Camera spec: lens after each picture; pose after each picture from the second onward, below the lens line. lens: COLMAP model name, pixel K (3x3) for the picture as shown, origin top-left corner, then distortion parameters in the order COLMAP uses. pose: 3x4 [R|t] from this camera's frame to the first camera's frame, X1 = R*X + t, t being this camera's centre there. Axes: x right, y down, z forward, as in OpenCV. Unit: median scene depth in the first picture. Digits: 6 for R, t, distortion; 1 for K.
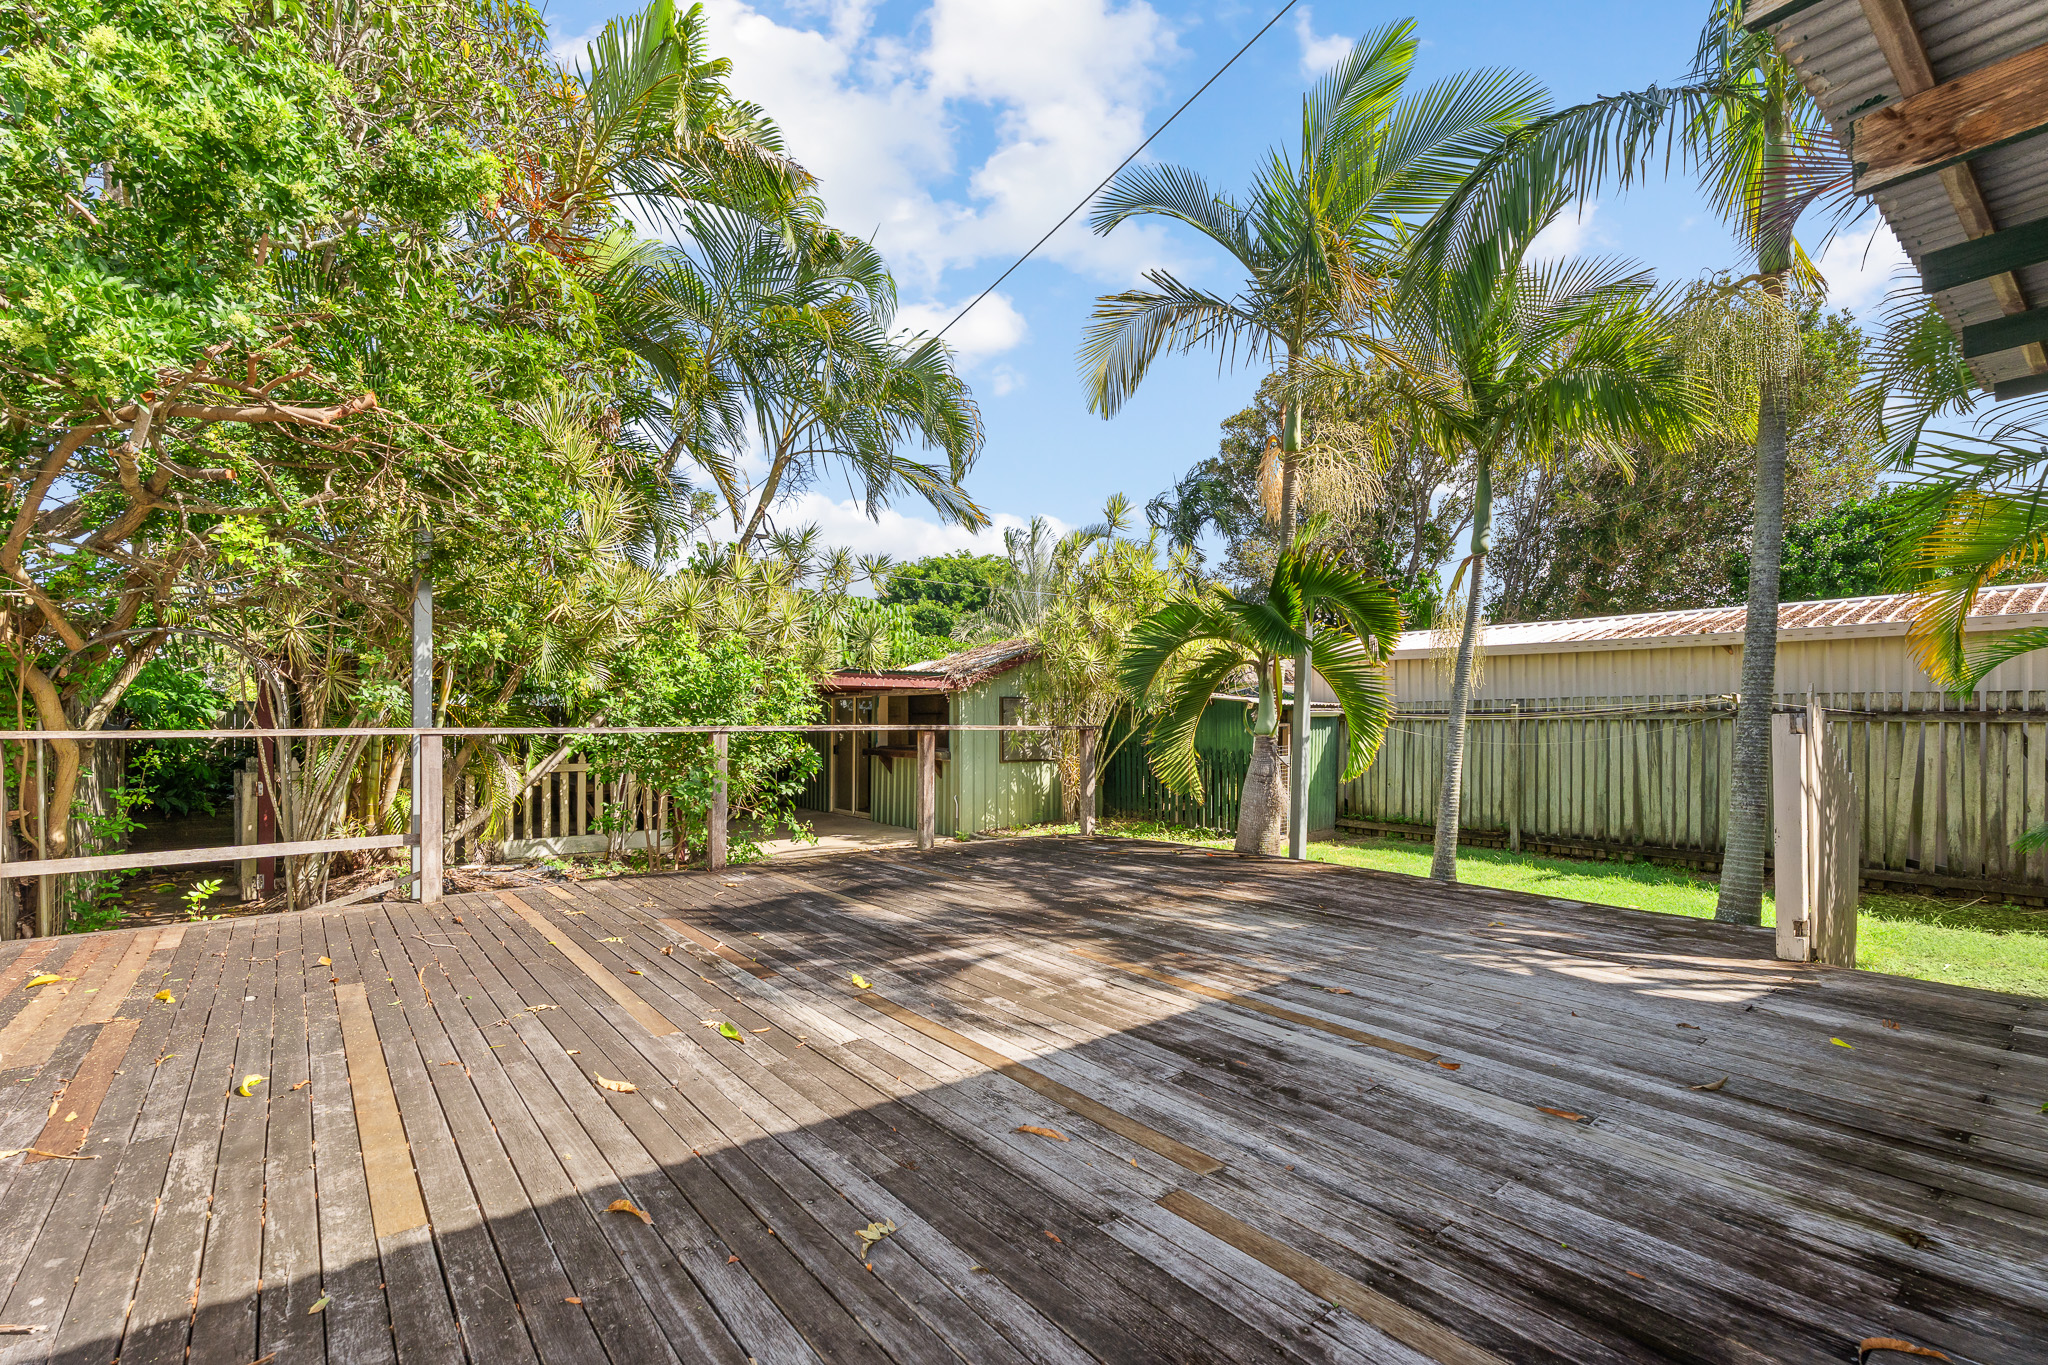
lens RADIAL K [[916.2, 0, 1018.6], [0, 916.2, 723.2], [0, 0, 1]] dist [-0.000719, -0.001192]
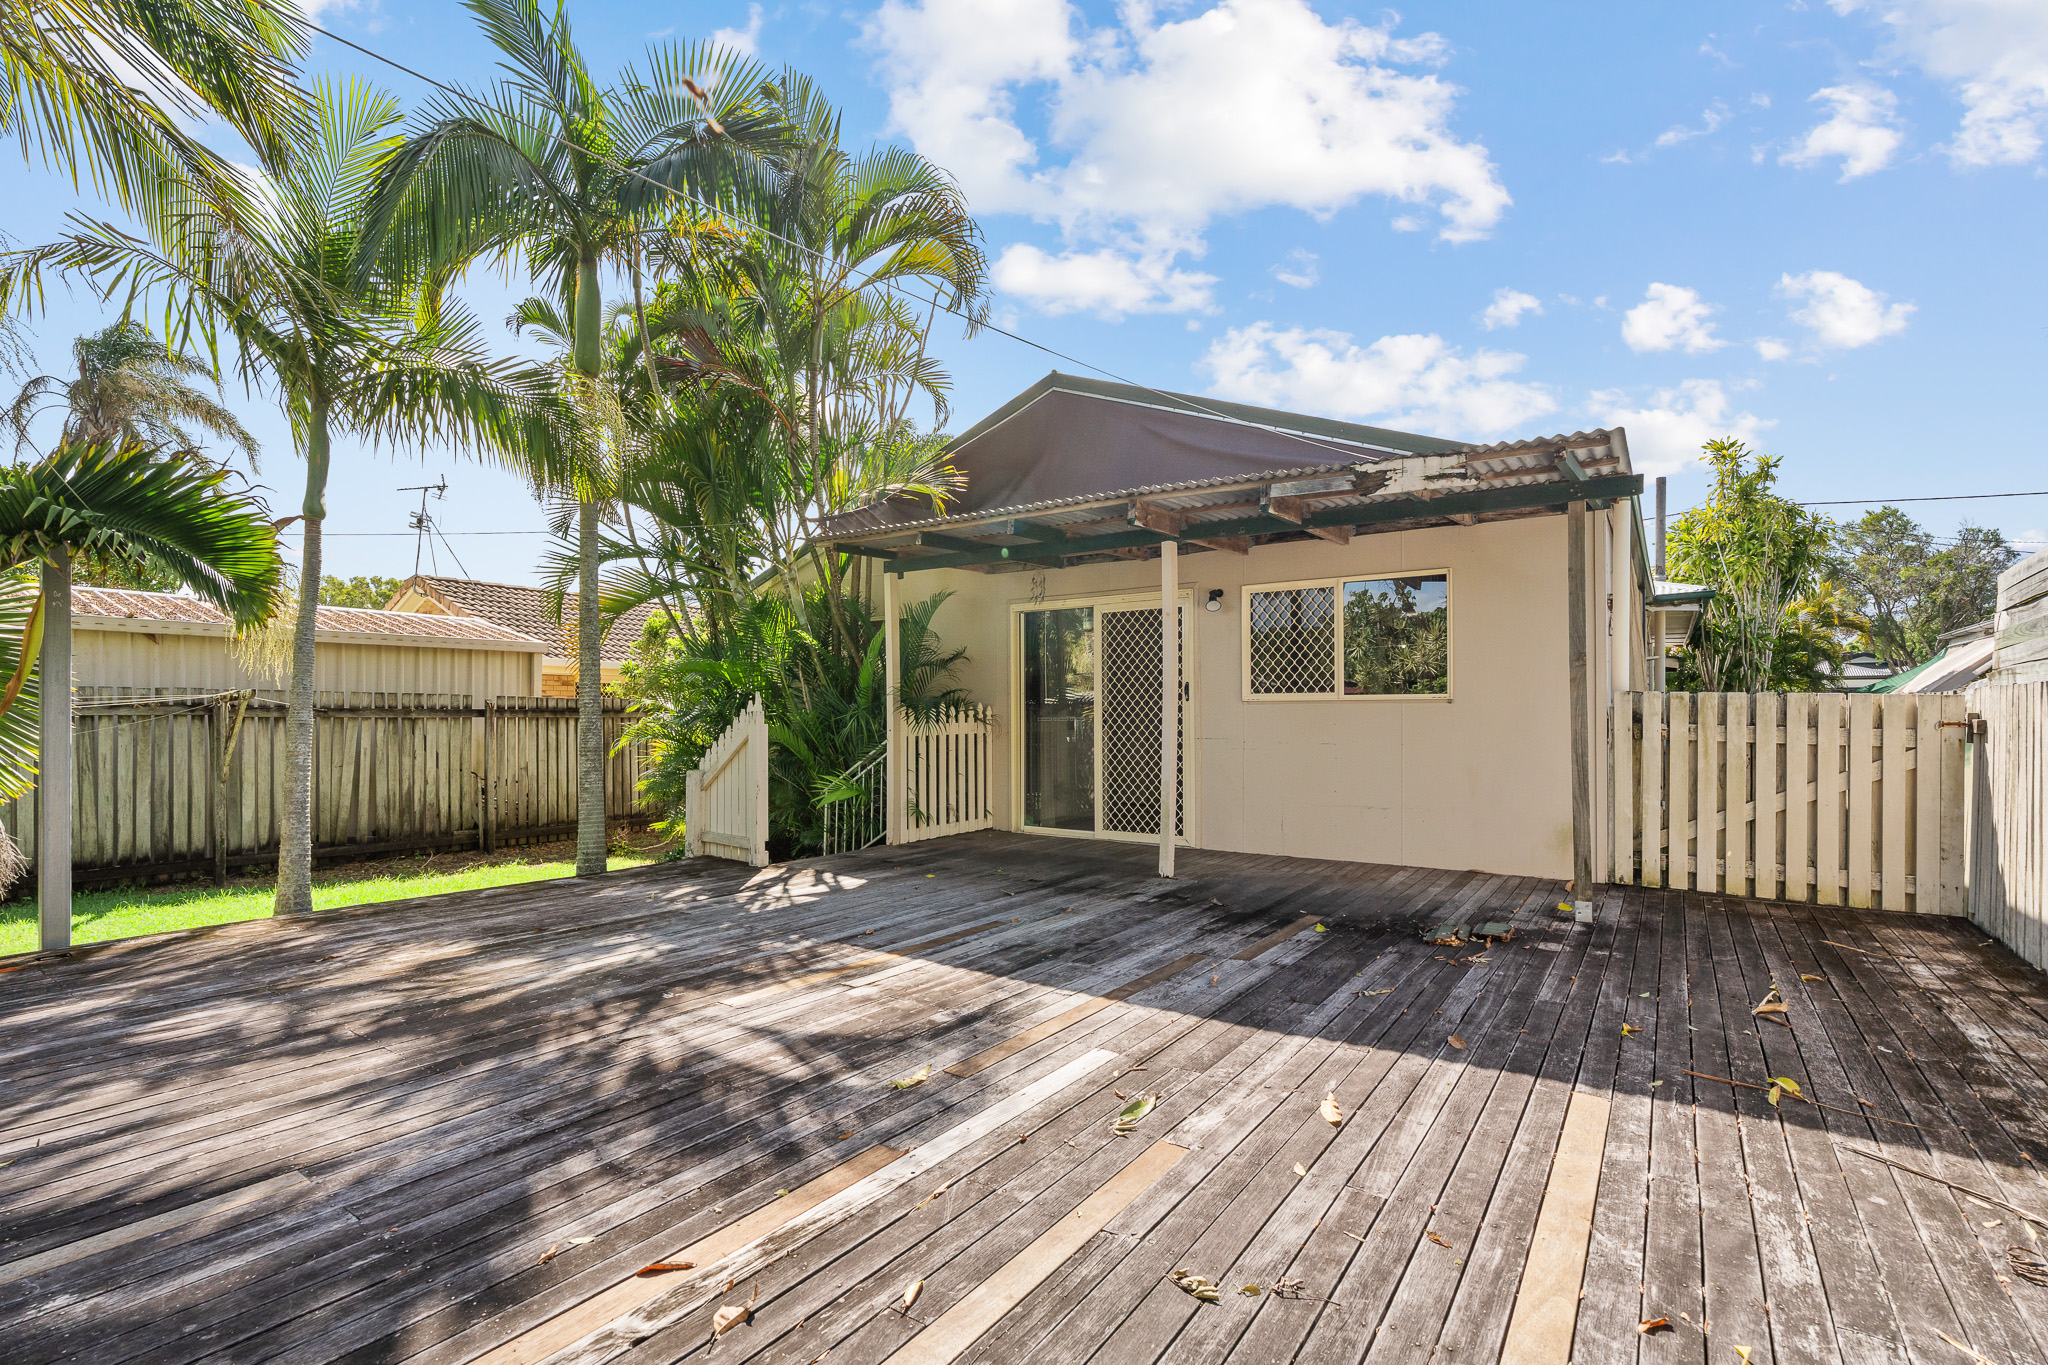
lens RADIAL K [[916.2, 0, 1024.8], [0, 916.2, 702.2], [0, 0, 1]] dist [-0.000719, -0.001192]
pose [[-0.278195, 0.014303, 0.960418, -0.982717], [0.004663, 0.999897, -0.013540, -0.002765], [-0.960513, 0.000712, -0.278233, 1.228540]]
